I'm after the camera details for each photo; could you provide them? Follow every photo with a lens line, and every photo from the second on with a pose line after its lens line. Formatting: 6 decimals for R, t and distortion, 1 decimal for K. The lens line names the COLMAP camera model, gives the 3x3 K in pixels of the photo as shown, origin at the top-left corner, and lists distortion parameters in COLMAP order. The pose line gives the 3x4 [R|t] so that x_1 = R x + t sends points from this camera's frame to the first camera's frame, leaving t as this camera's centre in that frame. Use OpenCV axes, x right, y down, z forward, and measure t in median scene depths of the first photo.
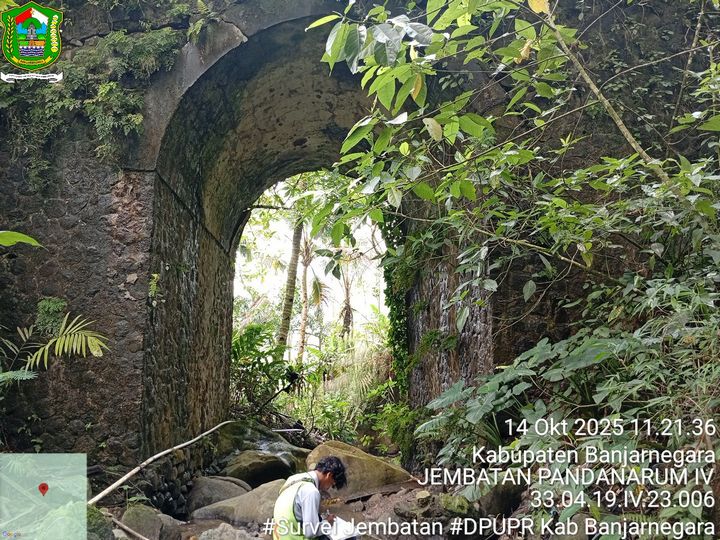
lens RADIAL K [[559.3, 0, 360.0], [0, 559.3, 270.0], [0, 0, 1]] dist [0.099335, -0.210228]
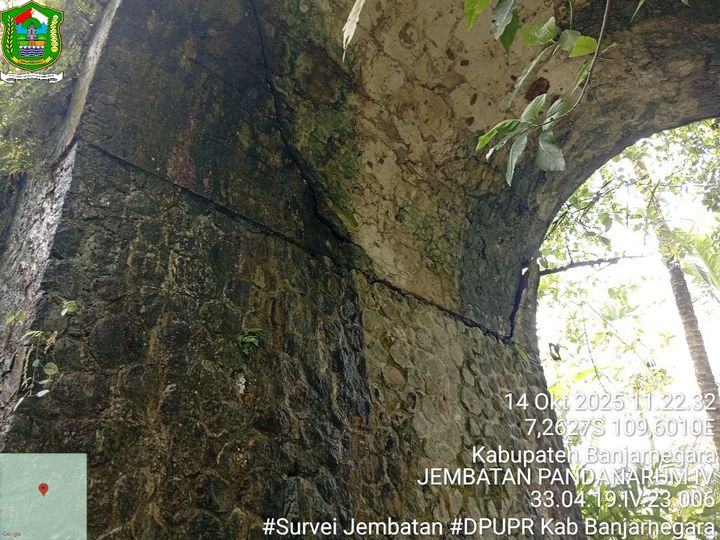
lens RADIAL K [[559.3, 0, 360.0], [0, 559.3, 270.0], [0, 0, 1]] dist [0.099335, -0.210228]
pose [[0.682859, -0.435451, -0.586589, 0.036034], [0.225226, 0.889314, -0.397988, 0.172327], [0.694965, 0.139654, 0.705351, 0.856119]]
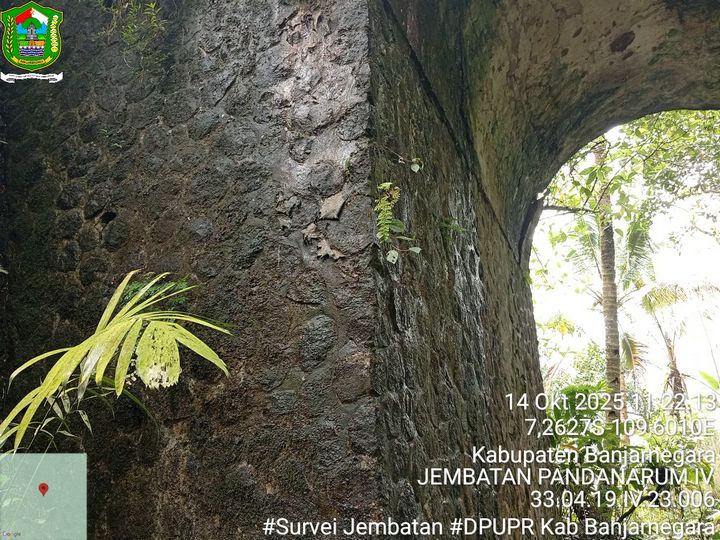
lens RADIAL K [[559.3, 0, 360.0], [0, 559.3, 270.0], [0, 0, 1]] dist [0.099335, -0.210228]
pose [[0.891980, -0.162335, -0.421923, -0.229467], [0.093345, 0.979327, -0.179459, 0.123043], [0.442333, 0.120689, 0.888693, 0.663463]]
